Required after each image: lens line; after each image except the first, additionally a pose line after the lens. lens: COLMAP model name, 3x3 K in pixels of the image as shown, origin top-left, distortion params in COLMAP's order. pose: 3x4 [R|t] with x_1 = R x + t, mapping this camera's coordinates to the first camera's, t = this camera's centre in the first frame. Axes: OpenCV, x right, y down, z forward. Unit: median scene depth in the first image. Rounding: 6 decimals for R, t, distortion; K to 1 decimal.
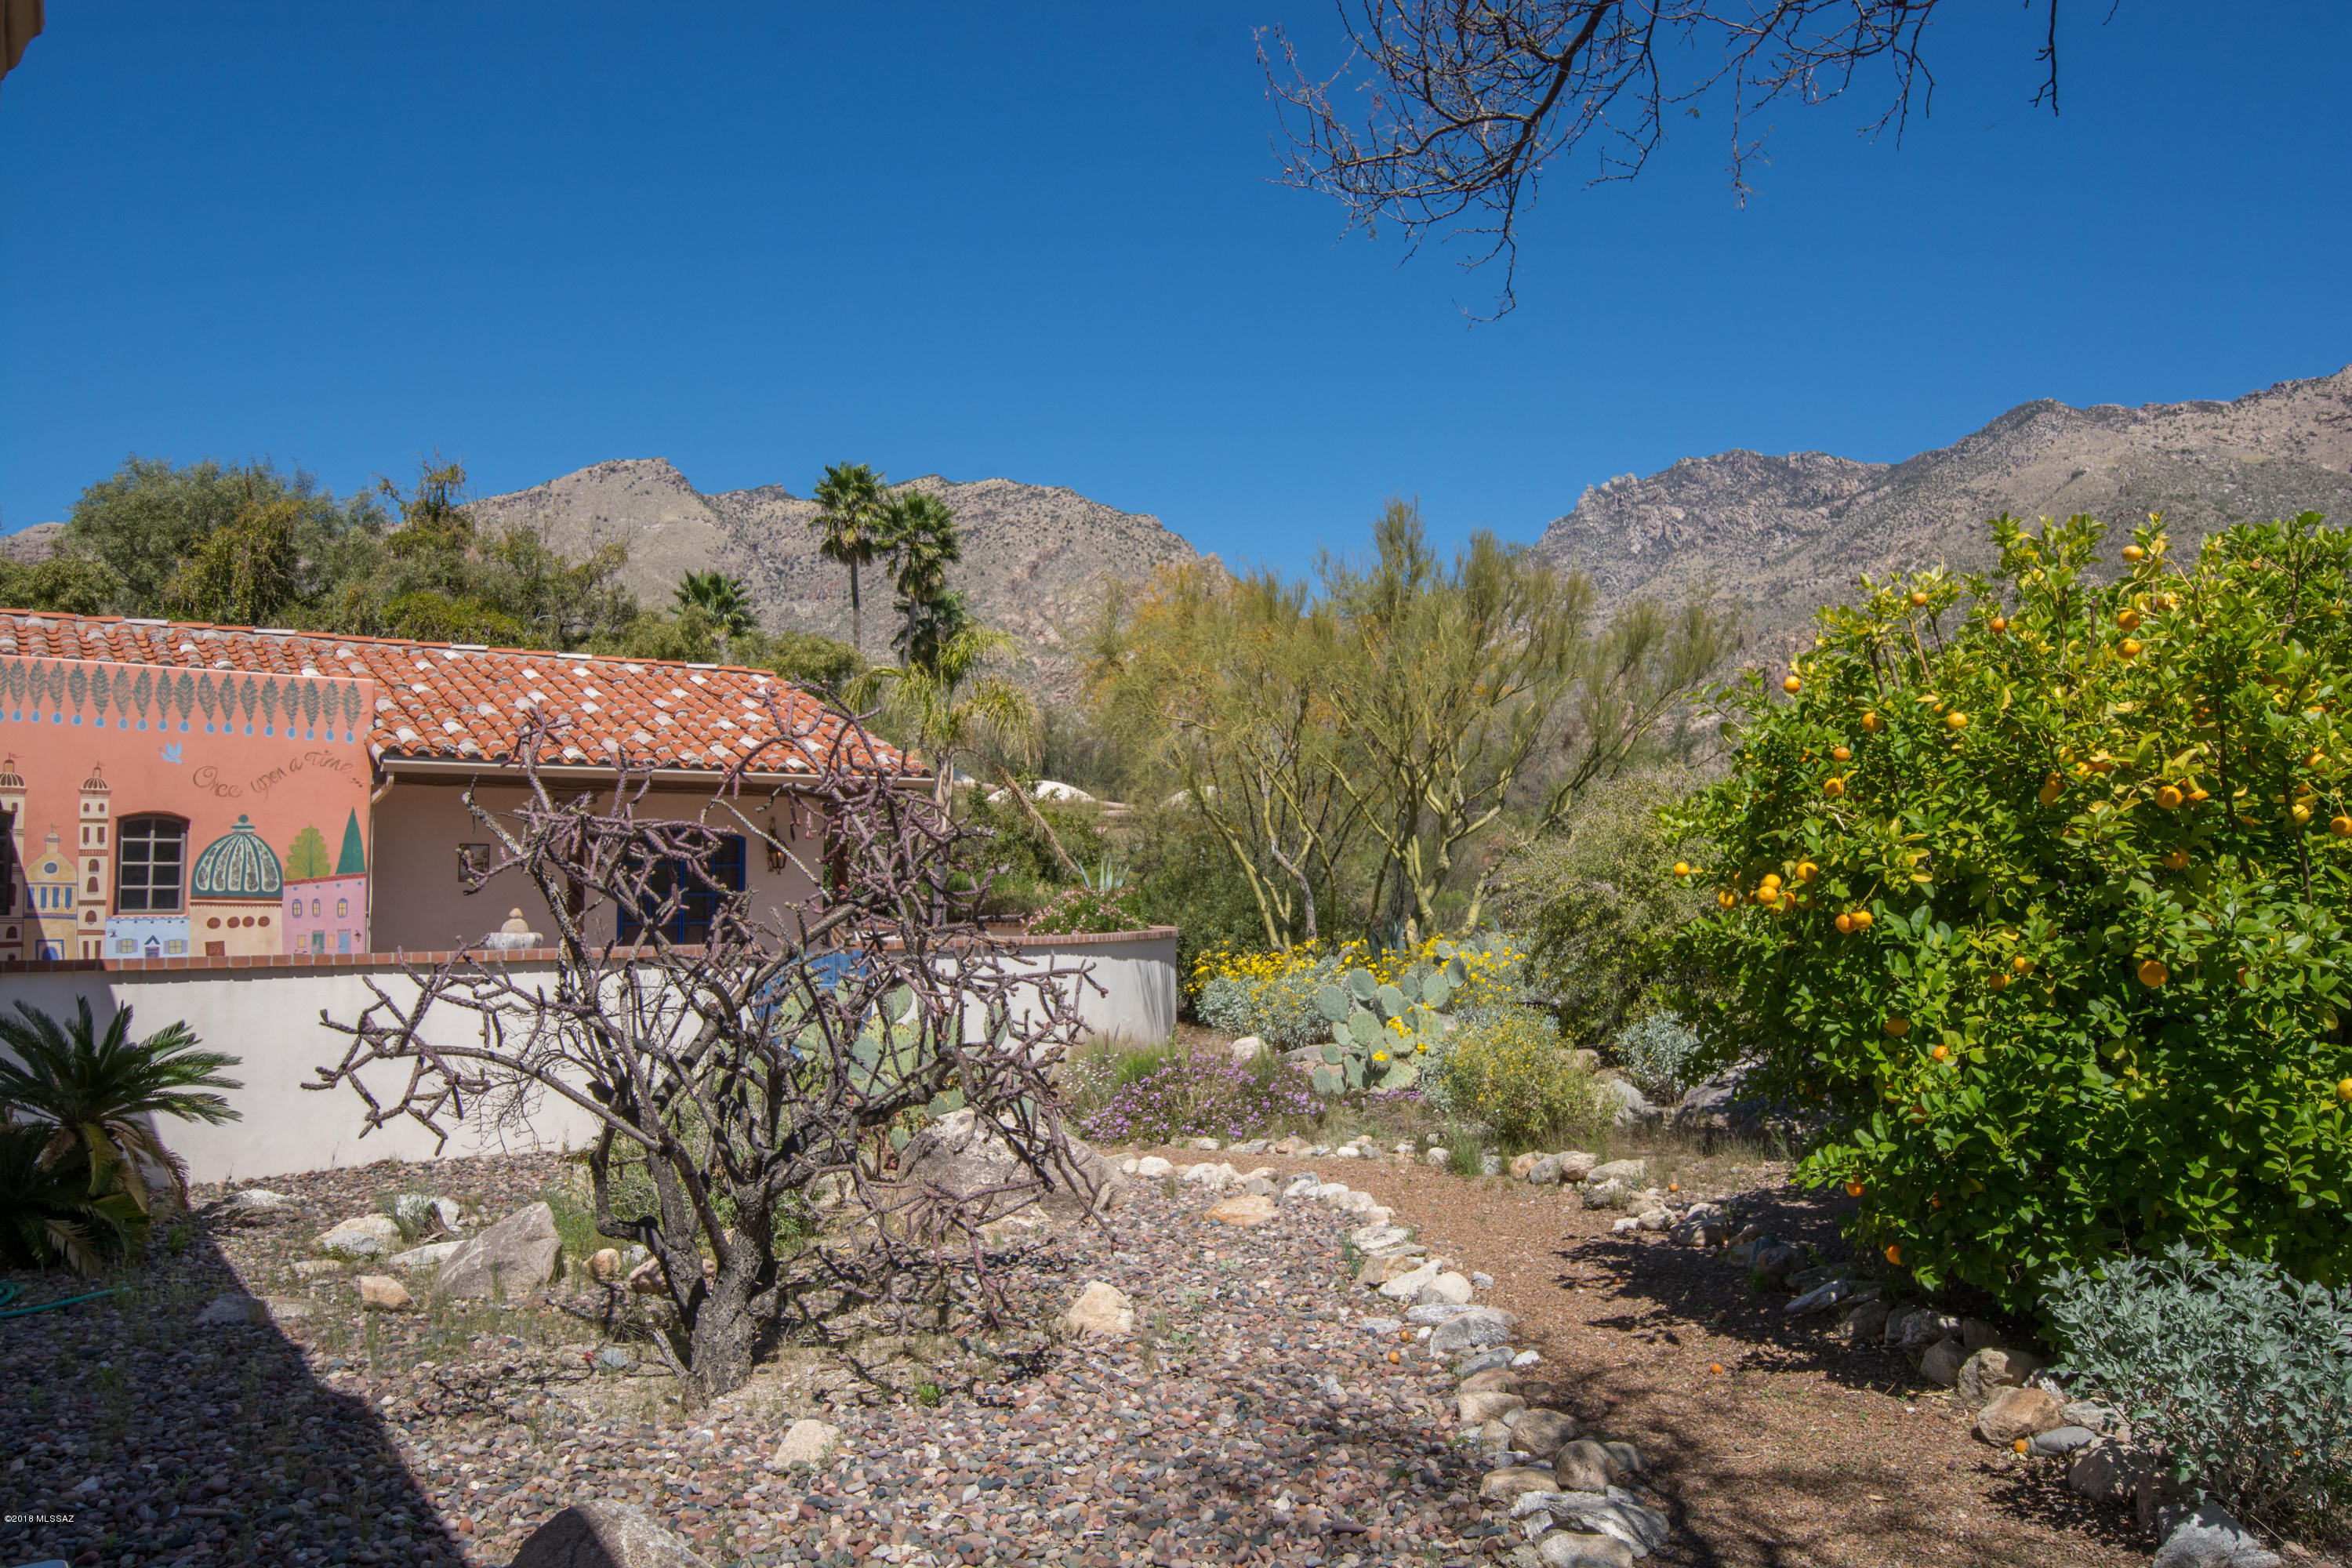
lens RADIAL K [[1814.4, 0, 1177.8], [0, 1814.4, 792.0], [0, 0, 1]] dist [0.018133, 0.007690]
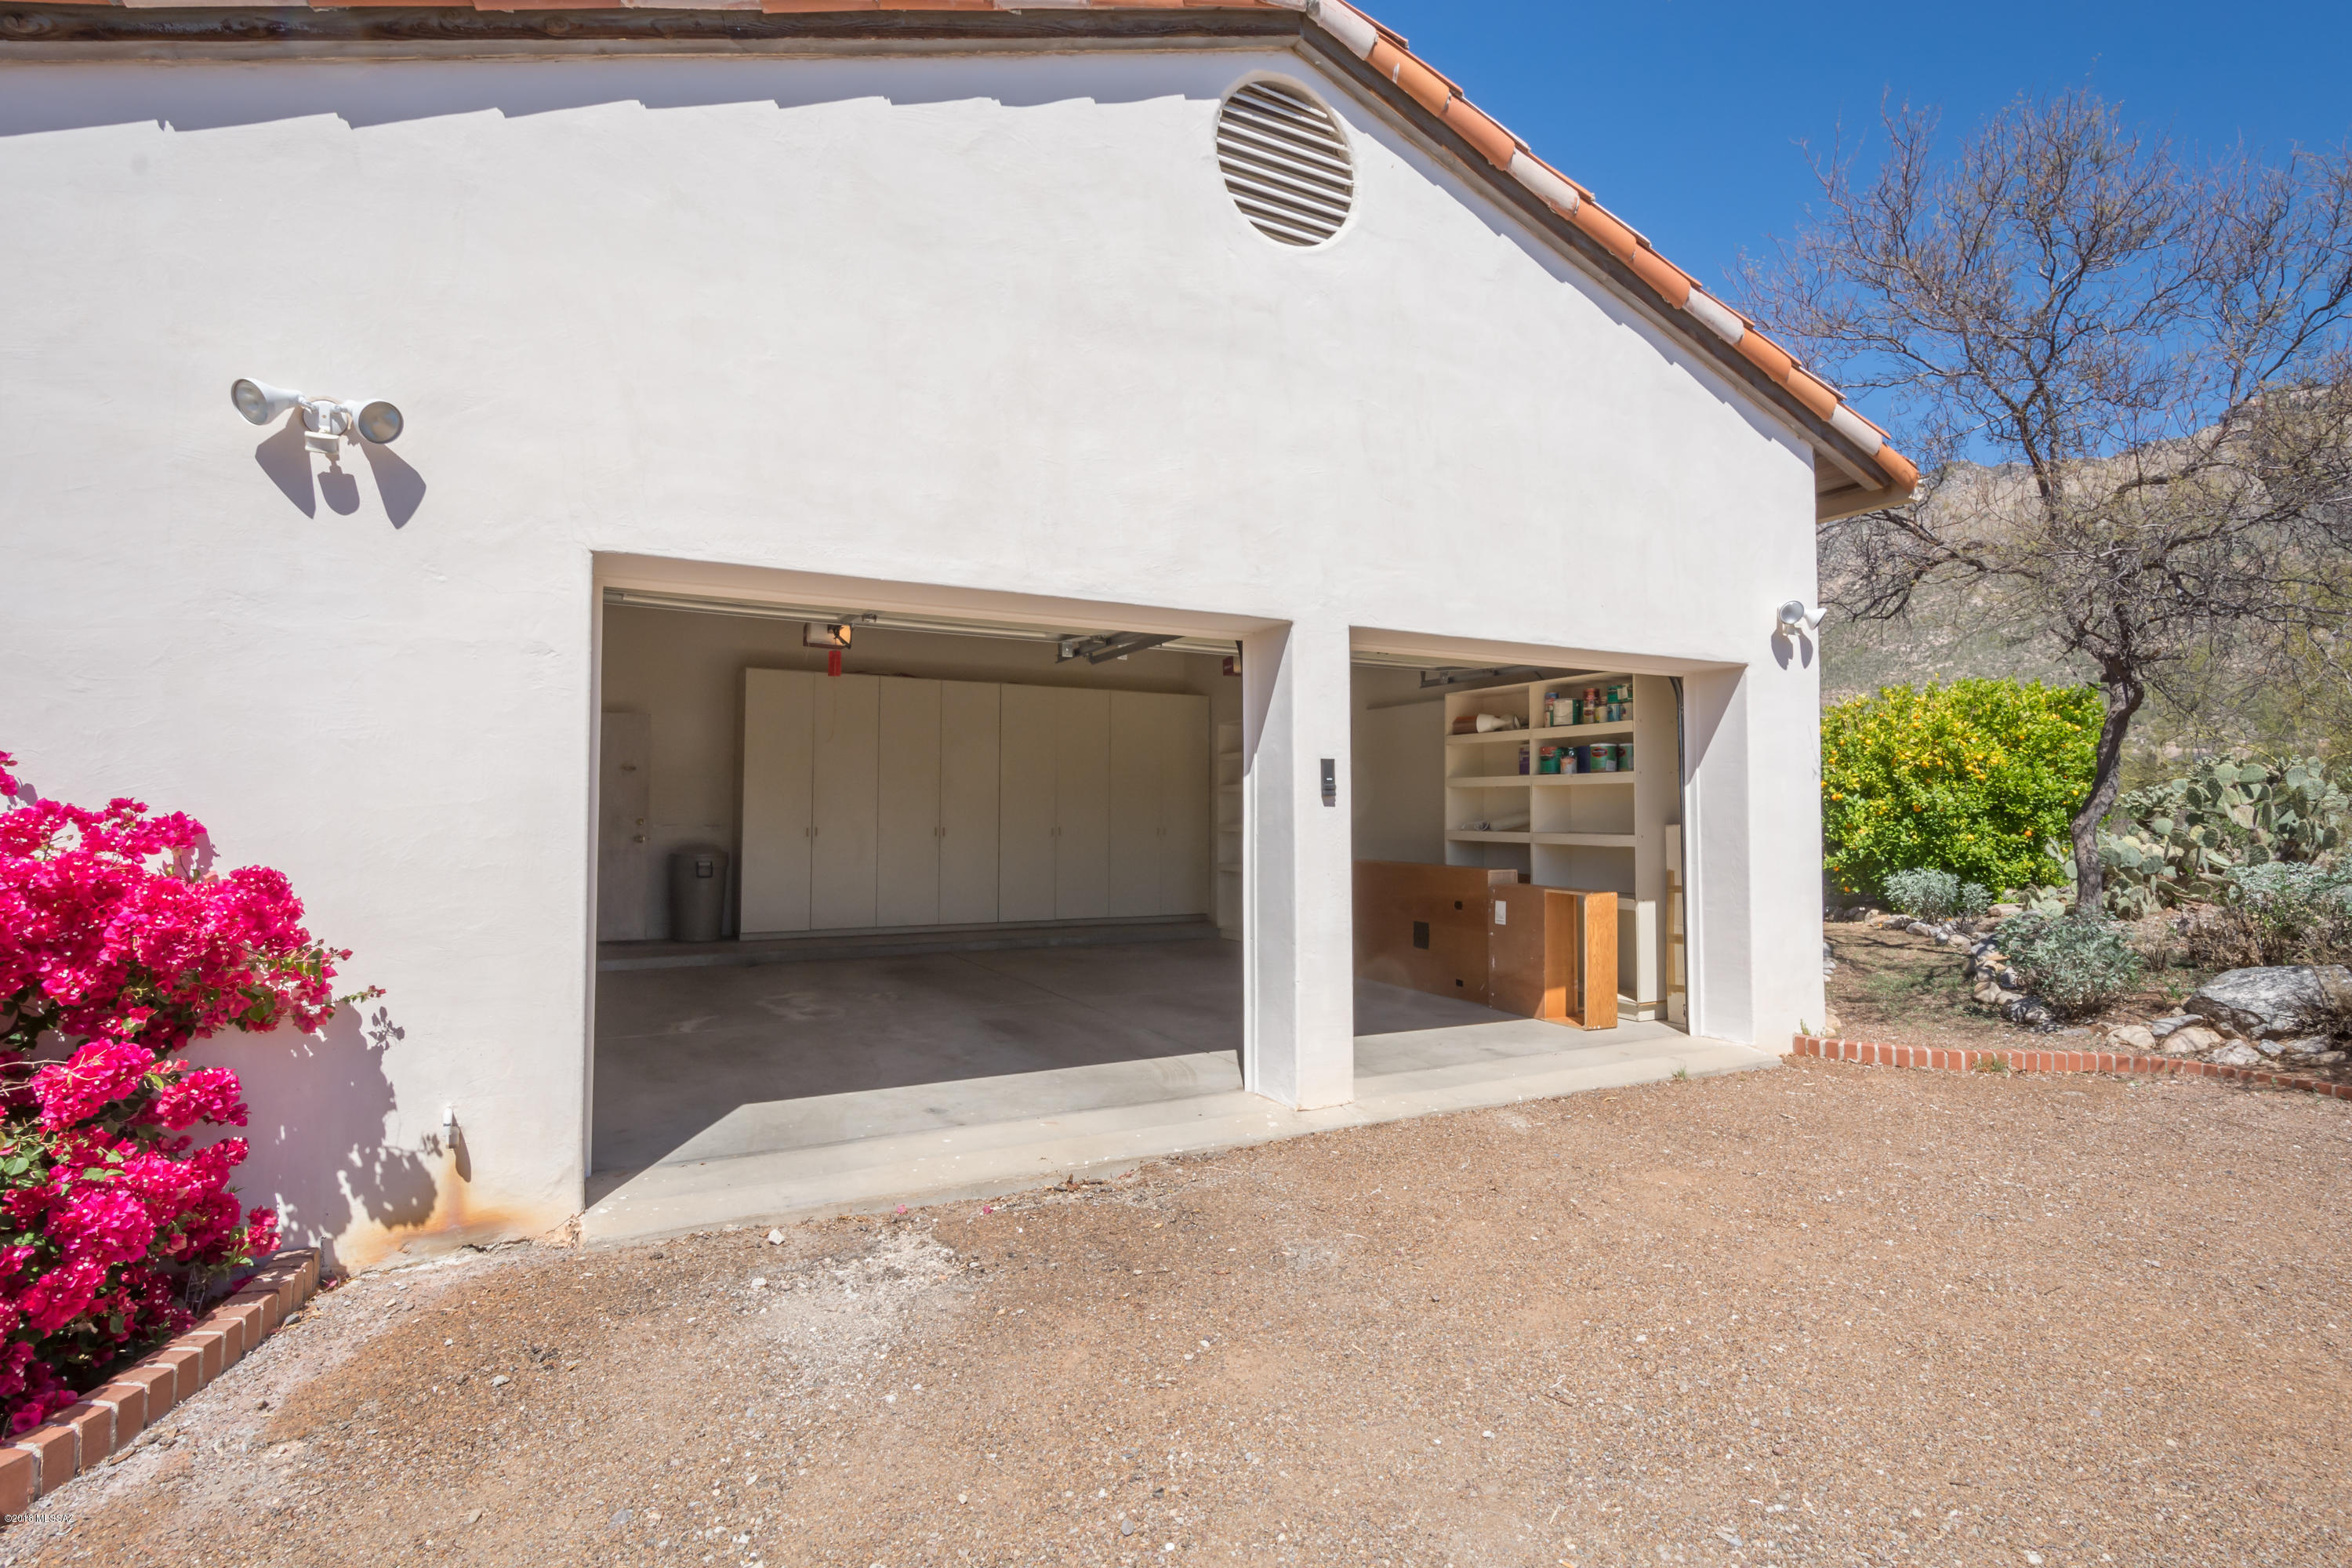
lens RADIAL K [[1138.4, 0, 1184.9], [0, 1138.4, 785.6], [0, 0, 1]] dist [-0.002041, -0.000162]
pose [[0.988570, -0.000663, -0.150762, -0.612007], [0.005921, 0.999390, 0.034428, -0.042357], [0.150648, -0.034927, 0.987970, -1.539230]]
